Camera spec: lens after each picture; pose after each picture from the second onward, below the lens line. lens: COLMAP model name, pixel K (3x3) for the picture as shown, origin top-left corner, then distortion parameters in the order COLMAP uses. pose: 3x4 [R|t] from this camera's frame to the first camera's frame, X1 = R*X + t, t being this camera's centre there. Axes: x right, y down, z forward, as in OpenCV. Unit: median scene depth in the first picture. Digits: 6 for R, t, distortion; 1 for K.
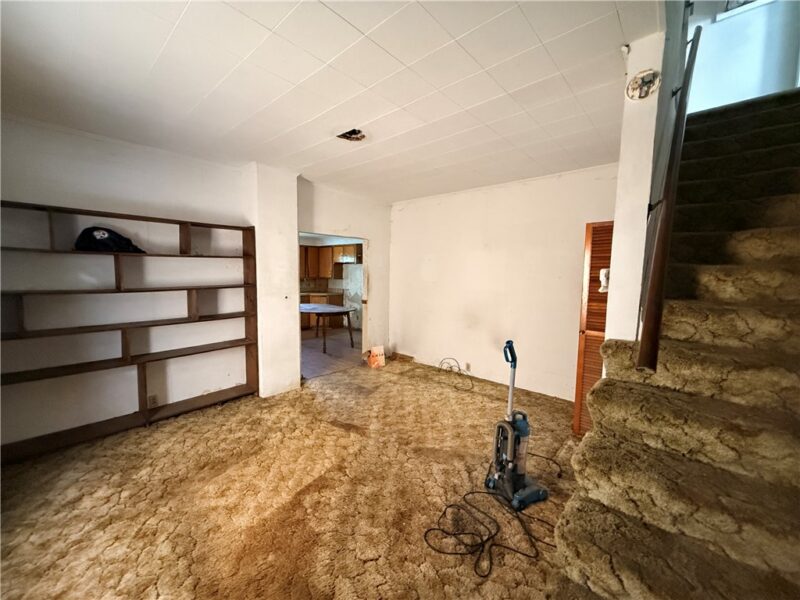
lens RADIAL K [[319.6, 0, 400.0], [0, 319.6, 300.0], [0, 0, 1]] dist [0.001335, 0.000172]
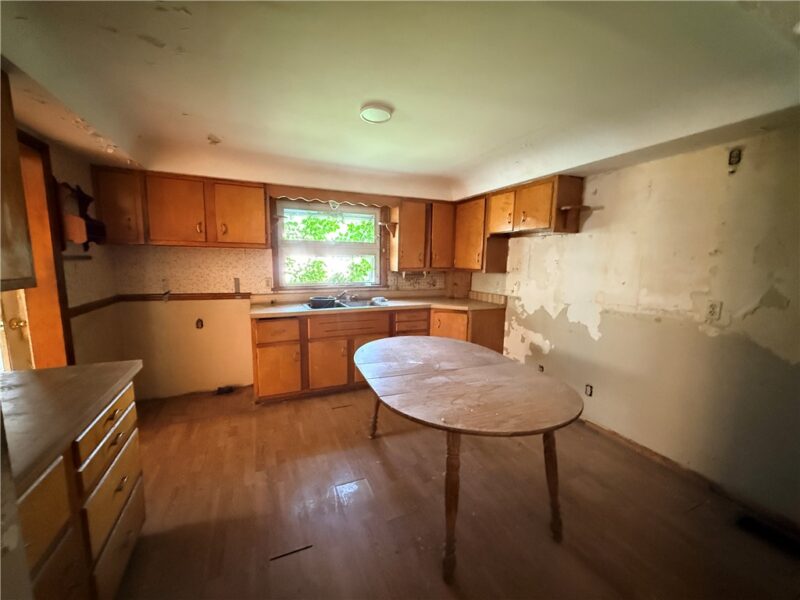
lens RADIAL K [[319.6, 0, 400.0], [0, 319.6, 300.0], [0, 0, 1]] dist [0.001335, 0.000172]
pose [[0.912918, 0.050847, -0.404963, -0.134116], [-0.038546, 0.998516, 0.038479, -0.039663], [0.406318, -0.019518, 0.913523, 0.543916]]
